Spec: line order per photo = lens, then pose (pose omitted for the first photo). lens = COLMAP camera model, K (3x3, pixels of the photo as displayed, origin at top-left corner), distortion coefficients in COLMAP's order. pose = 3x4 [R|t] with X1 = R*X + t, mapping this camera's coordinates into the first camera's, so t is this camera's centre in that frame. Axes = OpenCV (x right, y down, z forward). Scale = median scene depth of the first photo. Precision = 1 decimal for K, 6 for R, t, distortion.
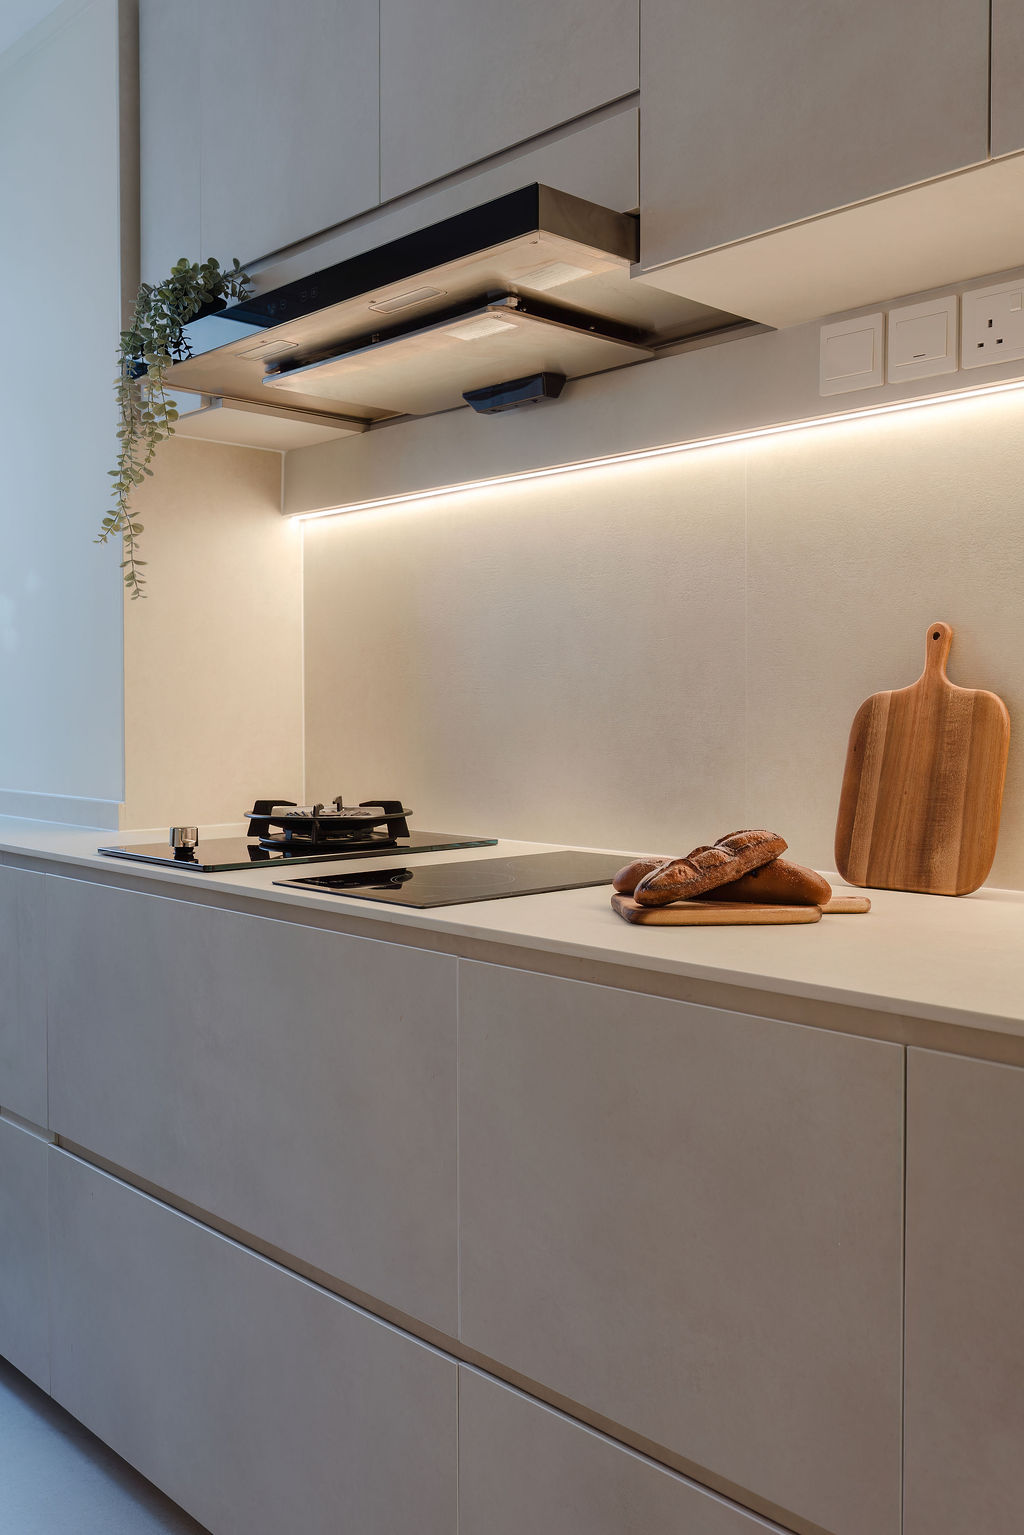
lens RADIAL K [[1373.7, 0, 512.4], [0, 1373.7, 739.0], [0, 0, 1]] dist [-0.004809, -0.000273]
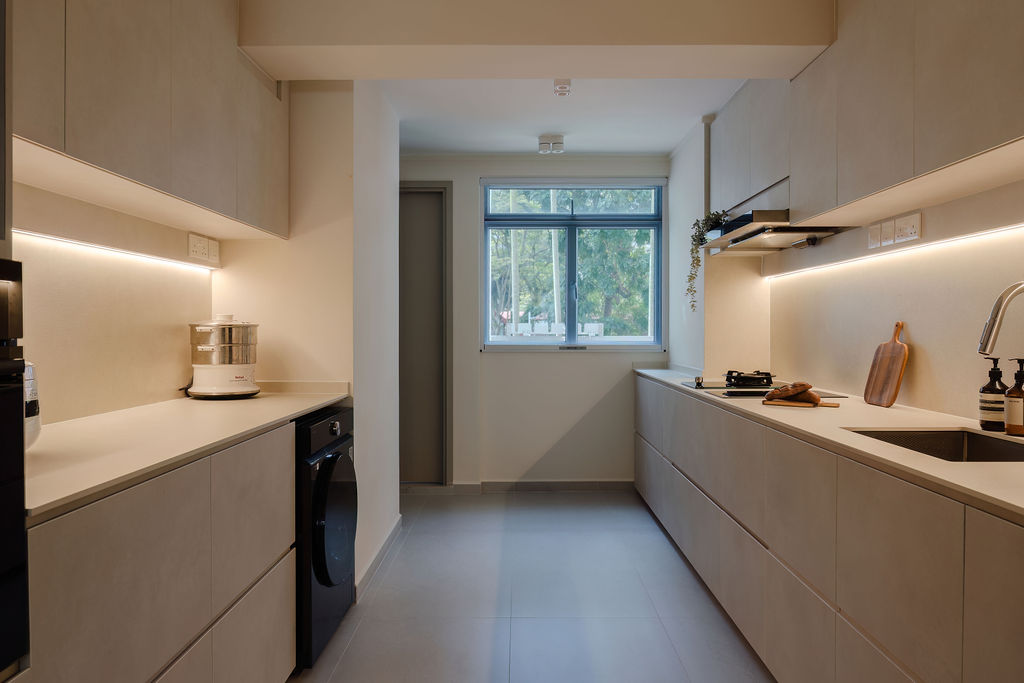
lens RADIAL K [[698.1, 0, 512.0], [0, 698.1, 341.5], [0, 0, 1]] dist [-0.002810, 0.002323]
pose [[0.726128, 0.011799, -0.687458, 0.779416], [-0.011815, 0.999919, 0.004682, -0.036703], [0.687458, 0.004723, 0.726209, -0.775650]]
